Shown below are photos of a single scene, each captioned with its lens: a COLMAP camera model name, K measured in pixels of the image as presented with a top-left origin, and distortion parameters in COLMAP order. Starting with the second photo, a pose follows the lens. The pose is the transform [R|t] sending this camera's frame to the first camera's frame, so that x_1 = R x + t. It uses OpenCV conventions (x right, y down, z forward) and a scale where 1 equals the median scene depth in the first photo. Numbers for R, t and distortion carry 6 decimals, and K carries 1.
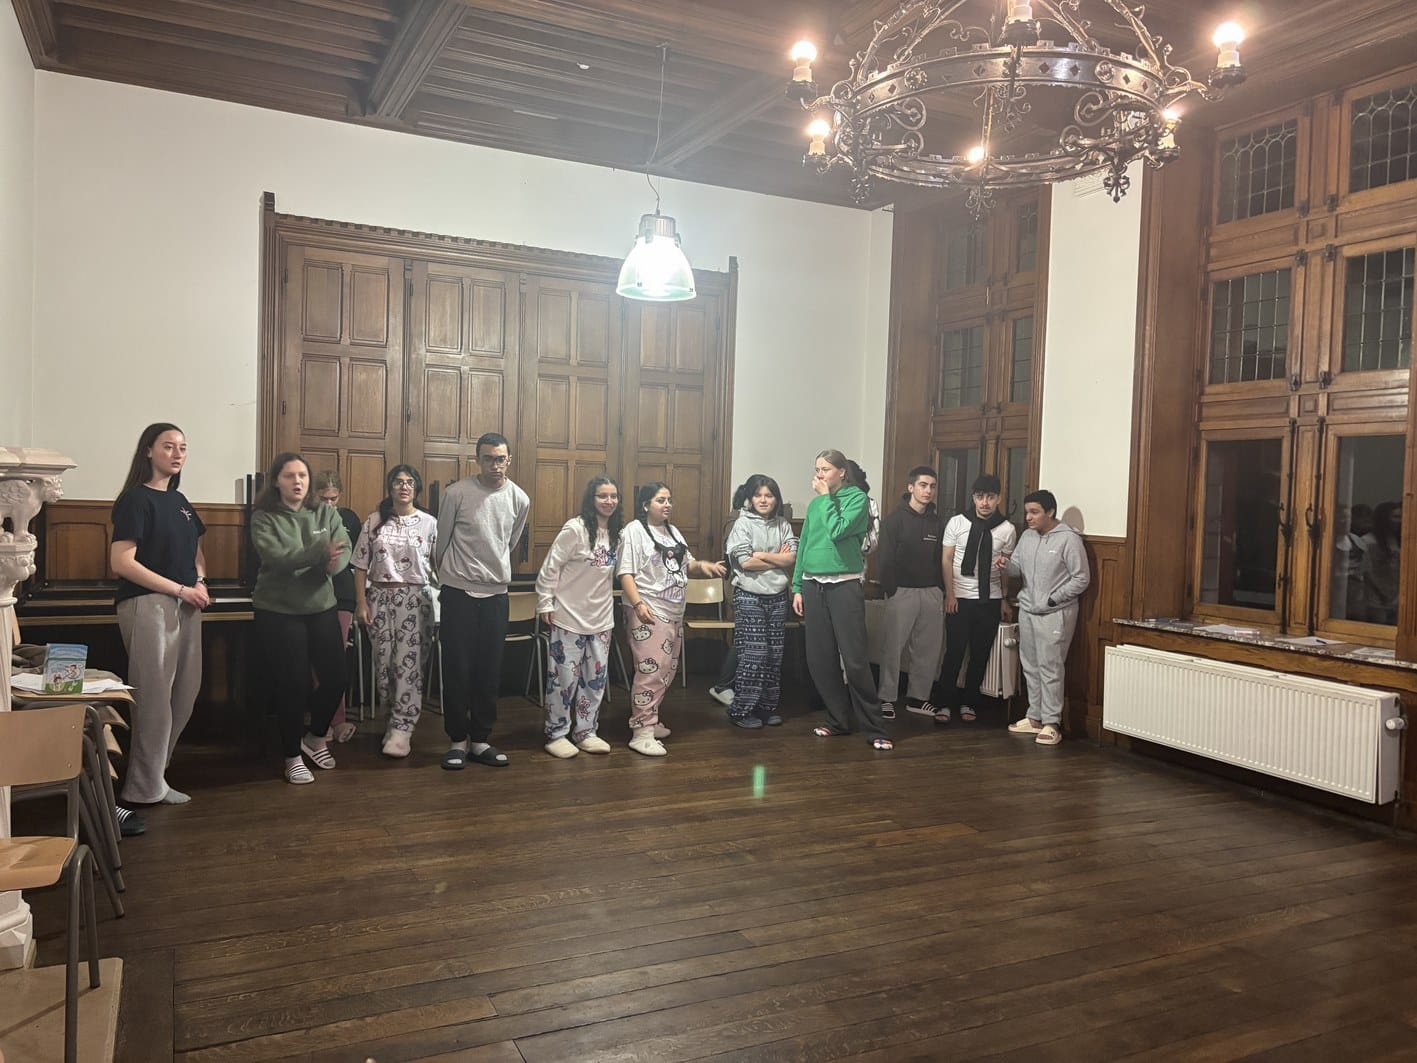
lens RADIAL K [[1055.5, 0, 703.6], [0, 1055.5, 529.9], [0, 0, 1]] dist [0.025283, -0.021581]
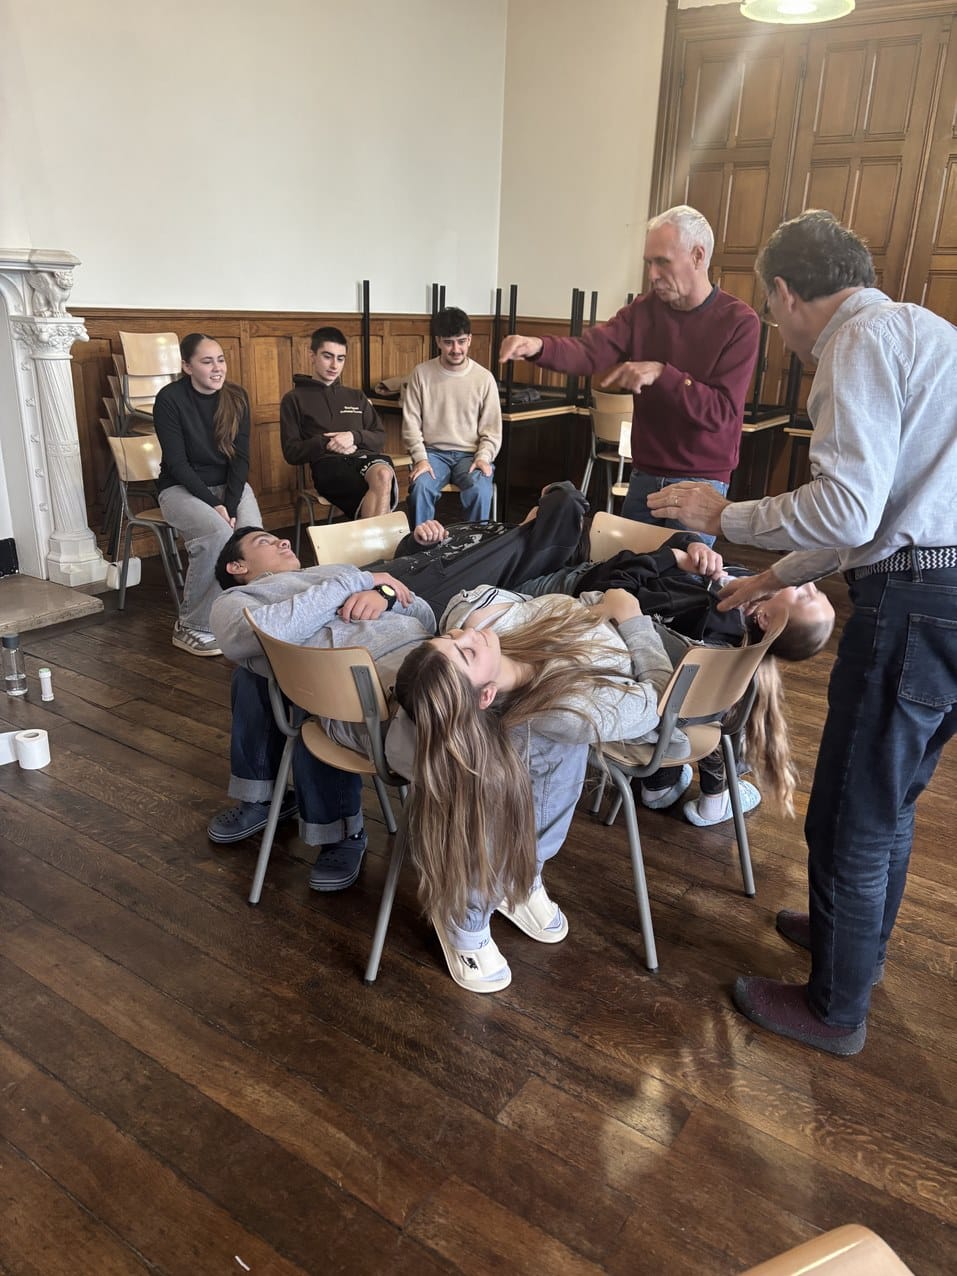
lens RADIAL K [[950.5, 0, 473.4], [0, 950.5, 636.1], [0, 0, 1]] dist [0.025283, -0.021581]
pose [[0.492934, 0.274652, -0.825580, 0.406576], [-0.052601, 0.956541, 0.286813, 0.011116], [0.868475, -0.097954, 0.485959, 0.354390]]
